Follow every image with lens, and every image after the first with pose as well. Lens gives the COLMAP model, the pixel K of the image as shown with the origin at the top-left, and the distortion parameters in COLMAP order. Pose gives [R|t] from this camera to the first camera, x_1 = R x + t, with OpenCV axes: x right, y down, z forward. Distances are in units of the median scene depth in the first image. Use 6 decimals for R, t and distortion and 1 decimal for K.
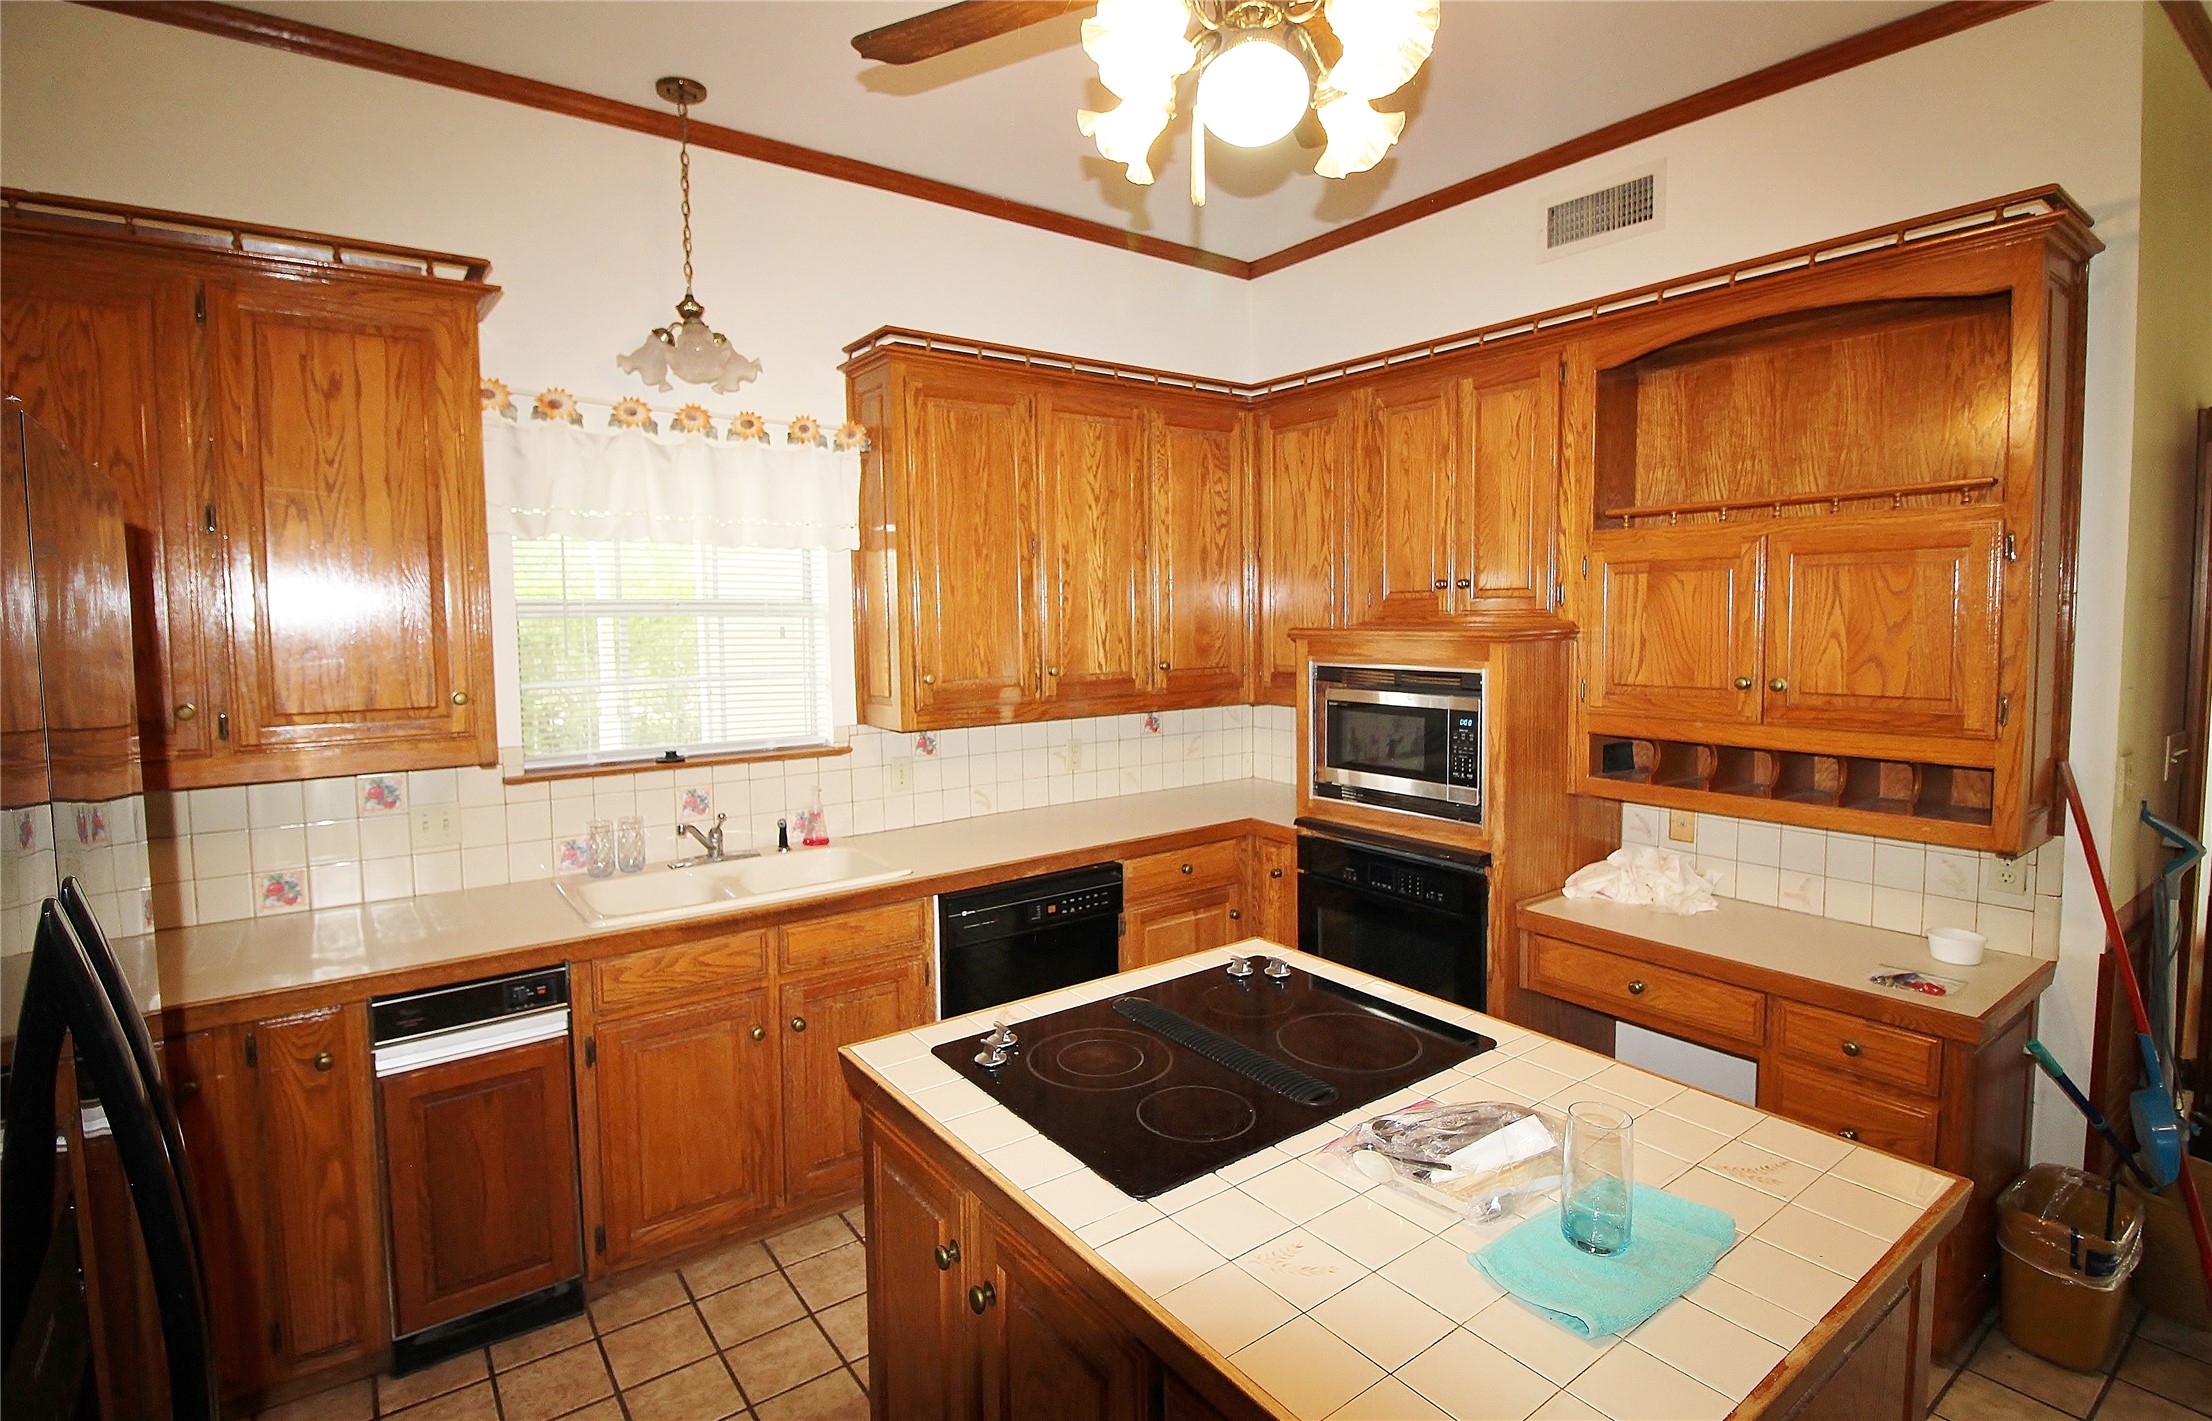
lens RADIAL K [[1057.5, 0, 1106.8], [0, 1057.5, 697.6], [0, 0, 1]] dist [-0.001201, 0.000327]
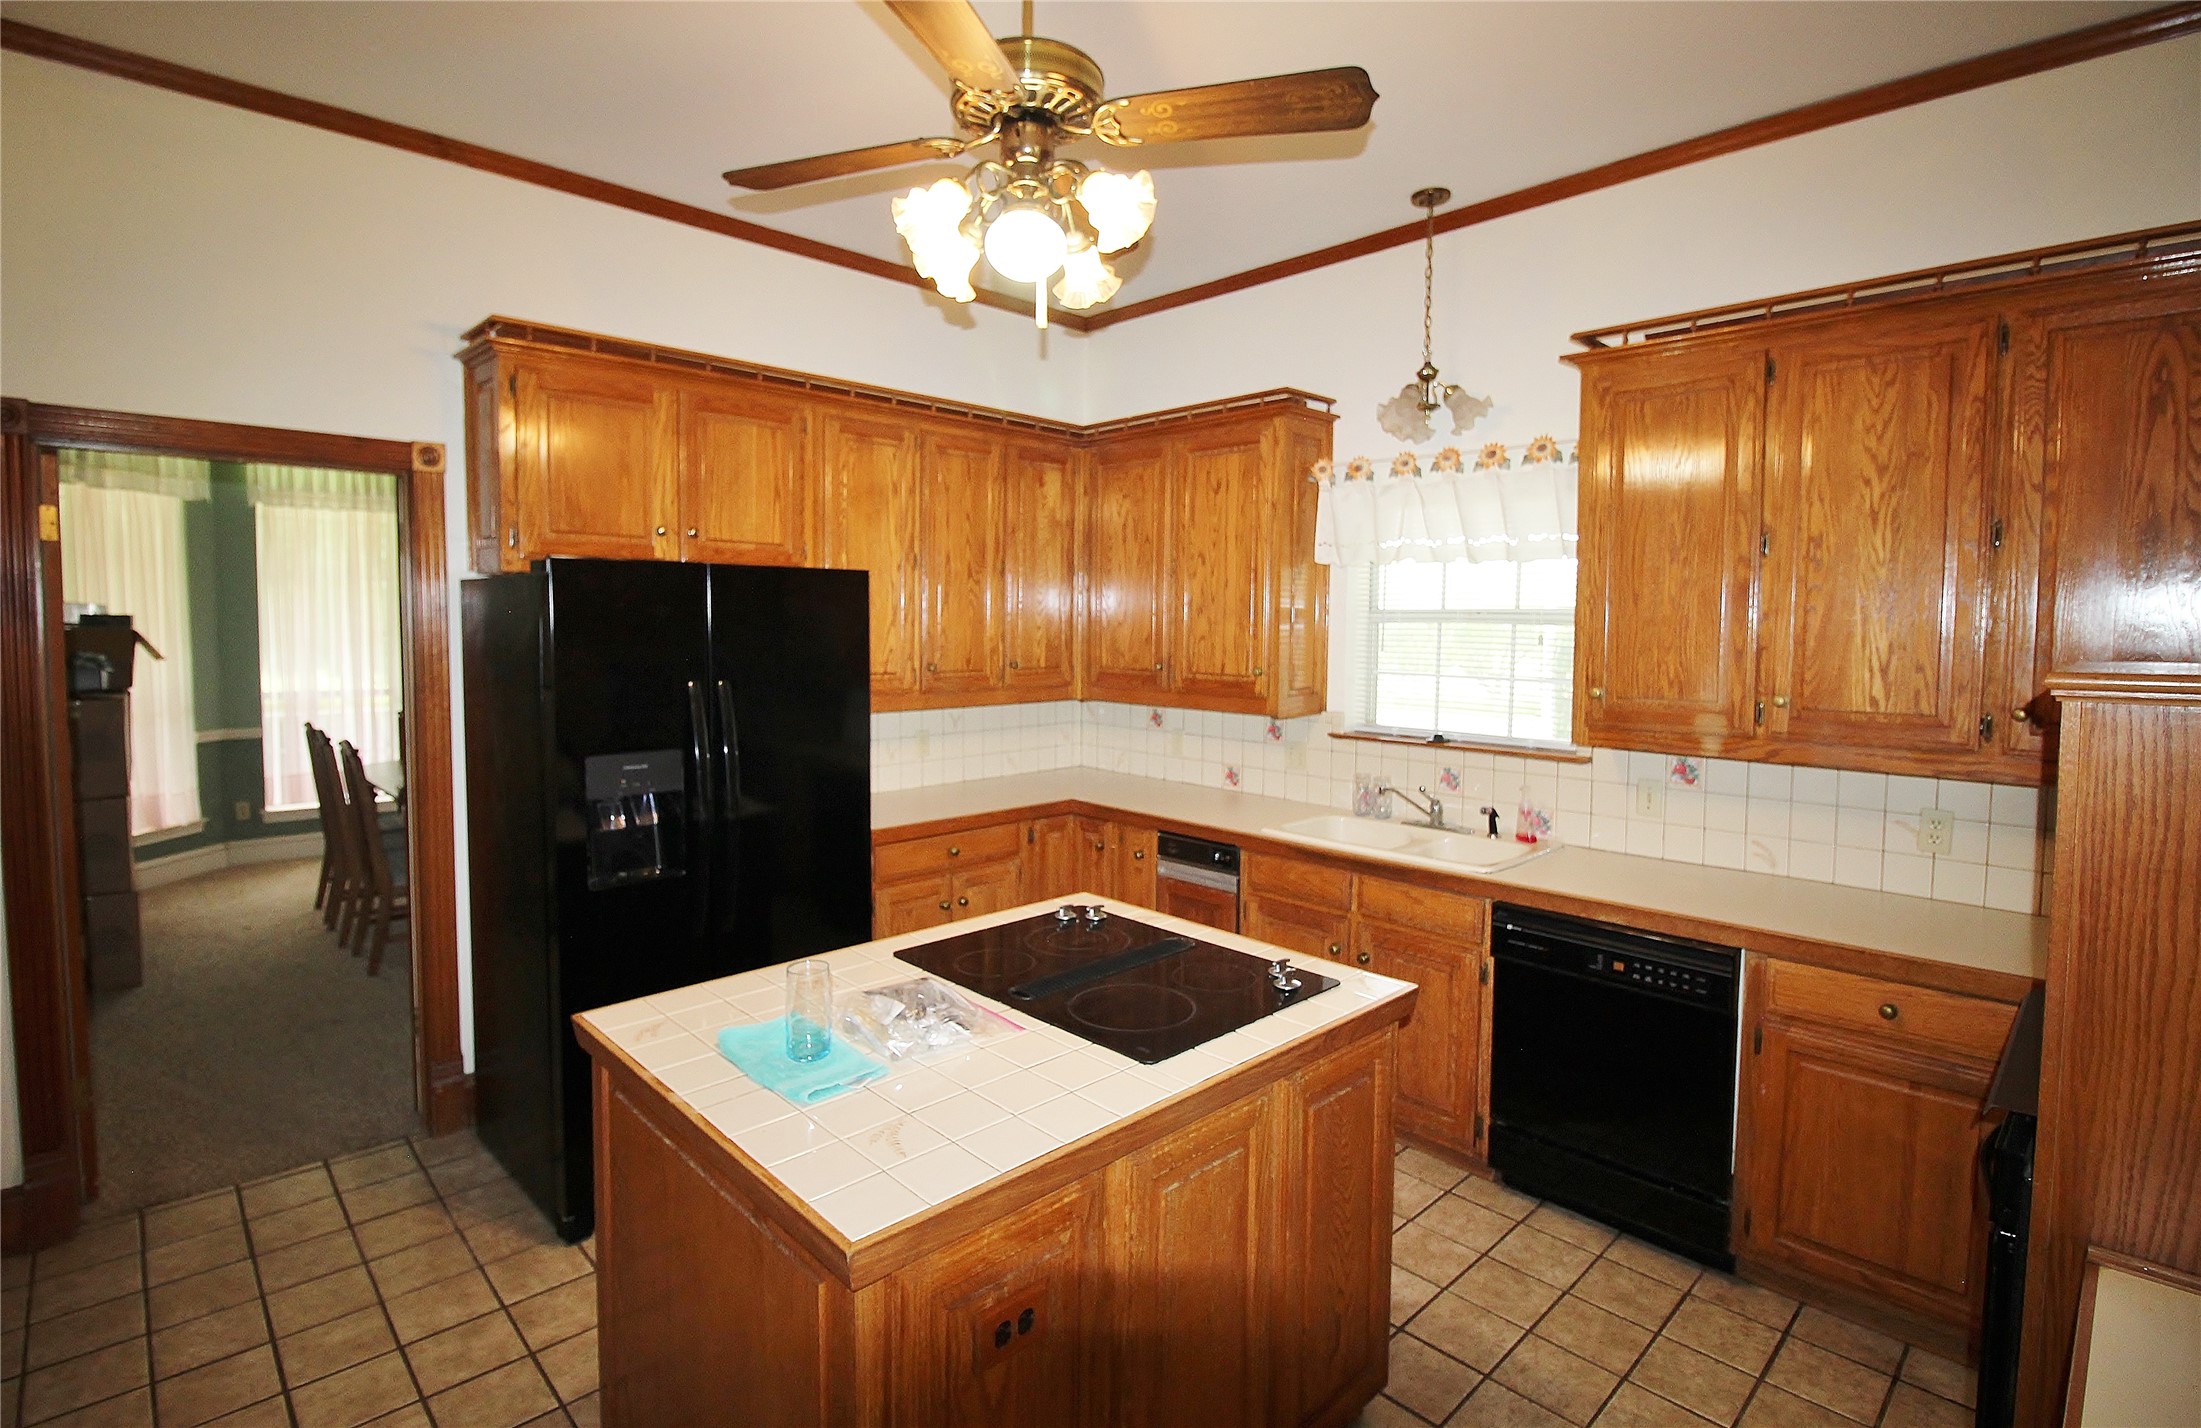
lens RADIAL K [[1043.5, 0, 1102.0], [0, 1043.5, 701.3], [0, 0, 1]] dist [-0.002428, -0.000141]
pose [[0.134478, 0.091633, -0.986671, 0.705953], [-0.083139, 0.993248, 0.080912, -0.049970], [0.987423, 0.071150, 0.141189, 0.434361]]
